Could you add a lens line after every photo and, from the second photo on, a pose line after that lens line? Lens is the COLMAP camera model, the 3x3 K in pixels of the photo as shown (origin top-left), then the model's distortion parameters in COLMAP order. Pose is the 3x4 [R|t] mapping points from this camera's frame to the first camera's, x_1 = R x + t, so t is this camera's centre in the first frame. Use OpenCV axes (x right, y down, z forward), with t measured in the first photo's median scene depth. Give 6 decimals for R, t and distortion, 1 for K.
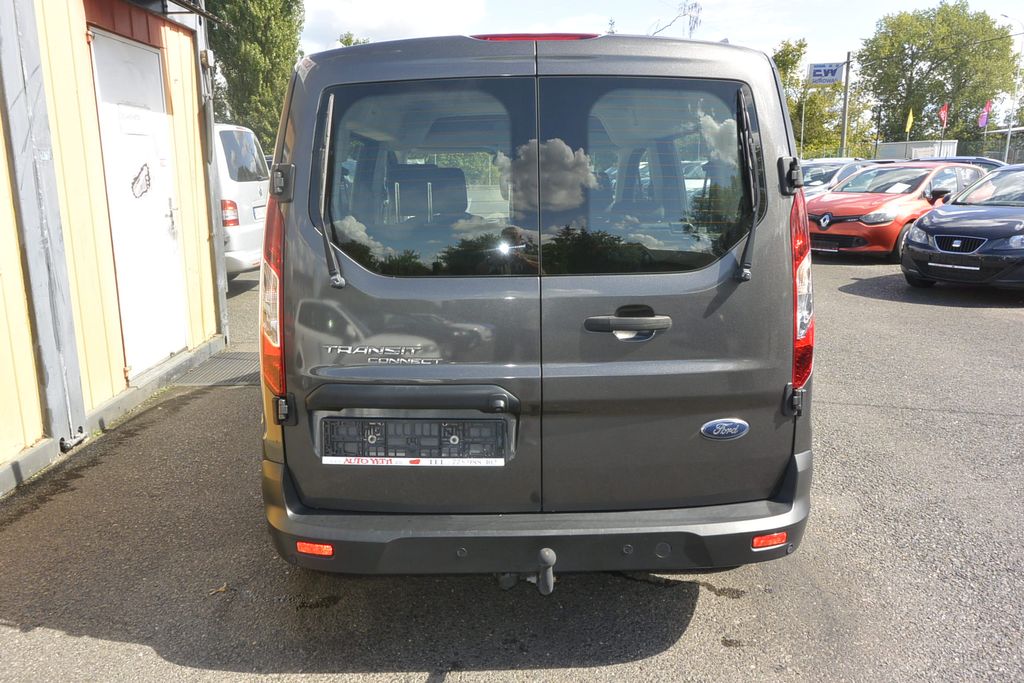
lens RADIAL K [[780.9, 0, 509.5], [0, 780.9, 339.3], [0, 0, 1]] dist [-0.003578, 0.013086]
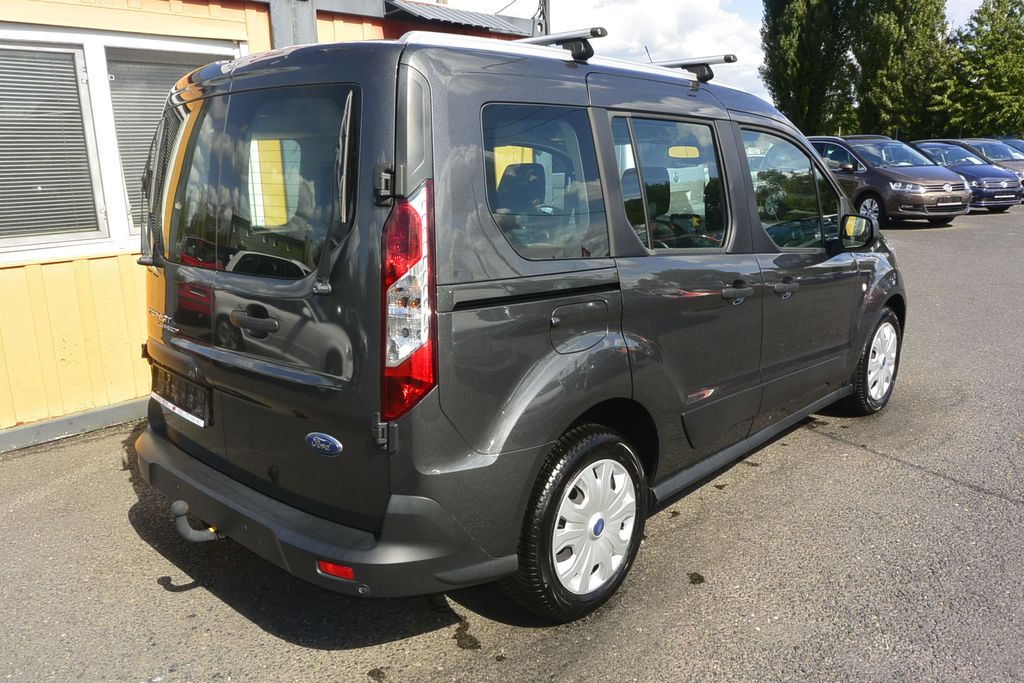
lens RADIAL K [[780.9, 0, 510.2], [0, 780.9, 338.6], [0, 0, 1]] dist [-0.003578, 0.013086]
pose [[0.710780, 0.147353, -0.687807, 0.281636], [-0.130523, 0.988460, 0.076882, -0.030789], [0.691199, 0.035129, 0.721810, 0.118027]]
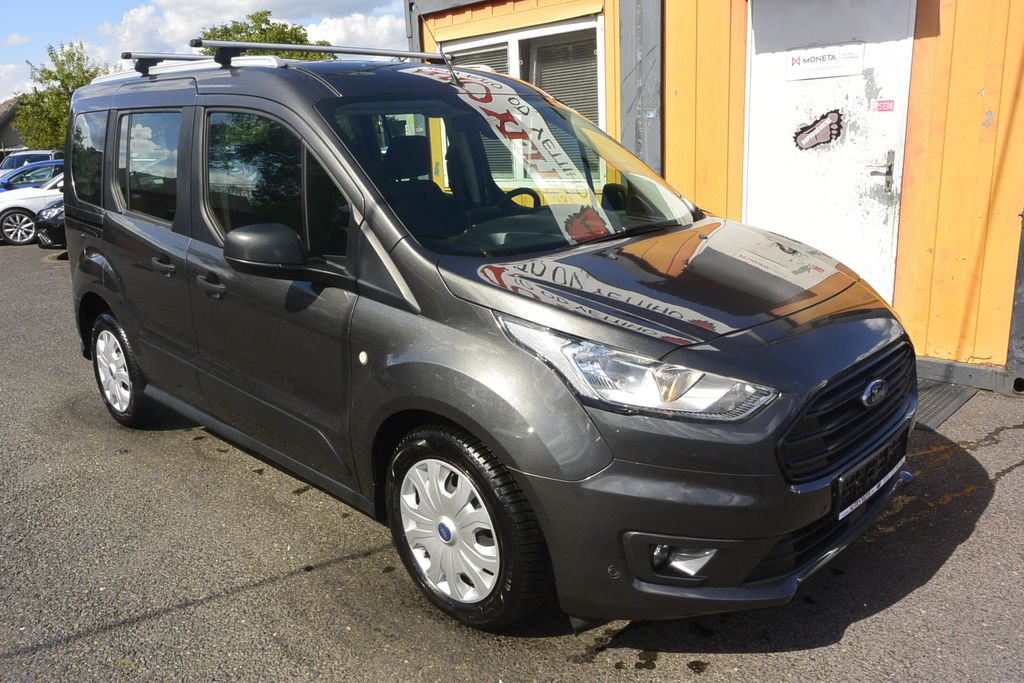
lens RADIAL K [[780.9, 0, 508.4], [0, 780.9, 342.0], [0, 0, 1]] dist [-0.003578, 0.013086]
pose [[-0.712708, 0.212008, -0.668655, 0.255613], [-0.107939, 0.908733, 0.403179, -0.178672], [0.693106, 0.359523, -0.624778, 0.820049]]
